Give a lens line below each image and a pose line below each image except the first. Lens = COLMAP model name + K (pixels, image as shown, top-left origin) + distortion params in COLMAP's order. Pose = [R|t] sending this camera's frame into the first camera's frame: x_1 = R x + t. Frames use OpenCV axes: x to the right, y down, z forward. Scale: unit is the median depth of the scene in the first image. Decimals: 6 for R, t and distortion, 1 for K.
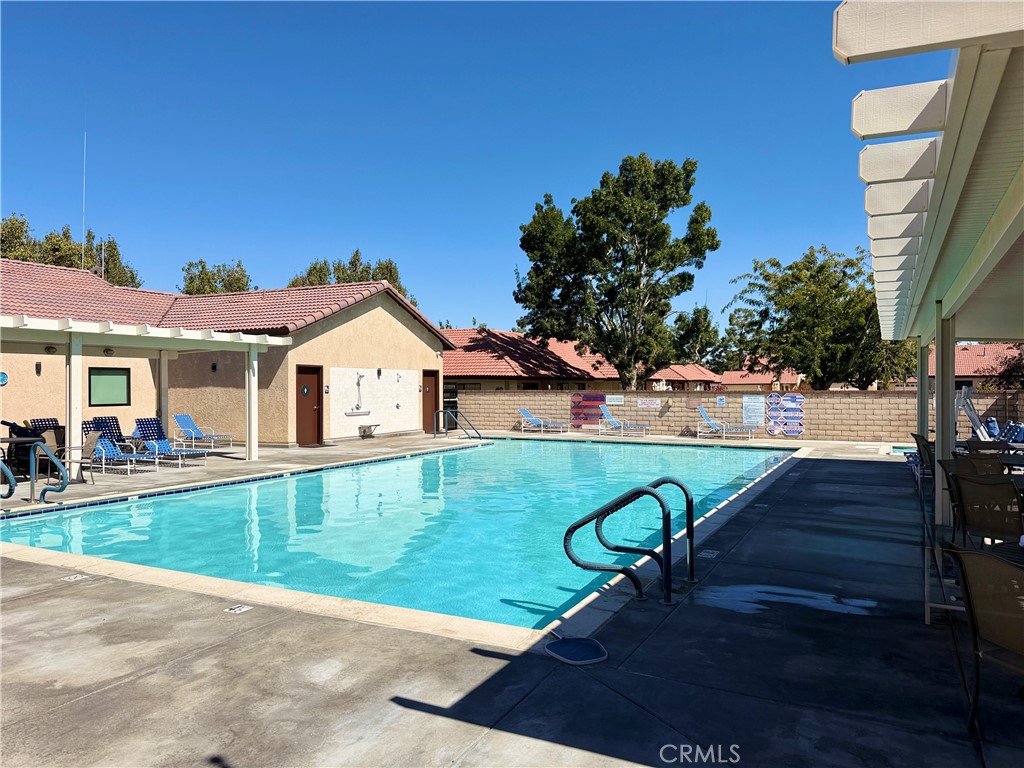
lens RADIAL K [[727.1, 0, 510.6], [0, 727.1, 387.5], [0, 0, 1]] dist [0.068344, 0.000268]
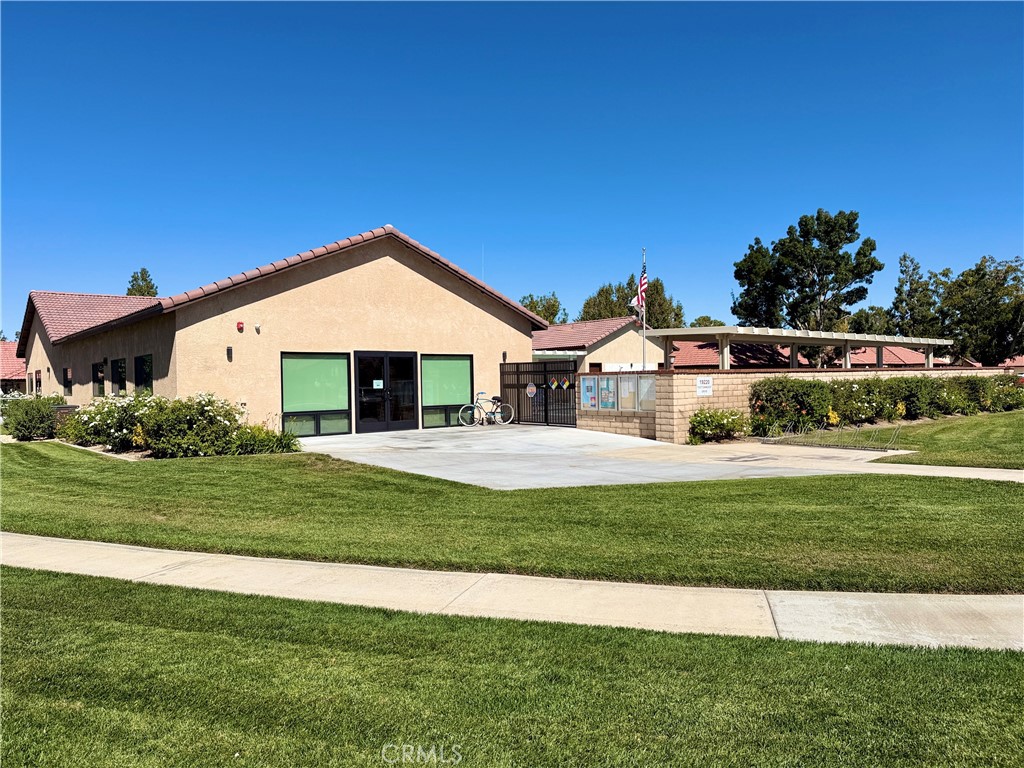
lens RADIAL K [[727.1, 0, 511.0], [0, 727.1, 380.2], [0, 0, 1]] dist [0.068344, 0.000268]
pose [[0.922285, -0.015687, -0.386192, 0.167952], [0.017094, 0.999854, 0.000207, 0.008206], [0.386133, -0.006793, 0.922418, -0.556034]]
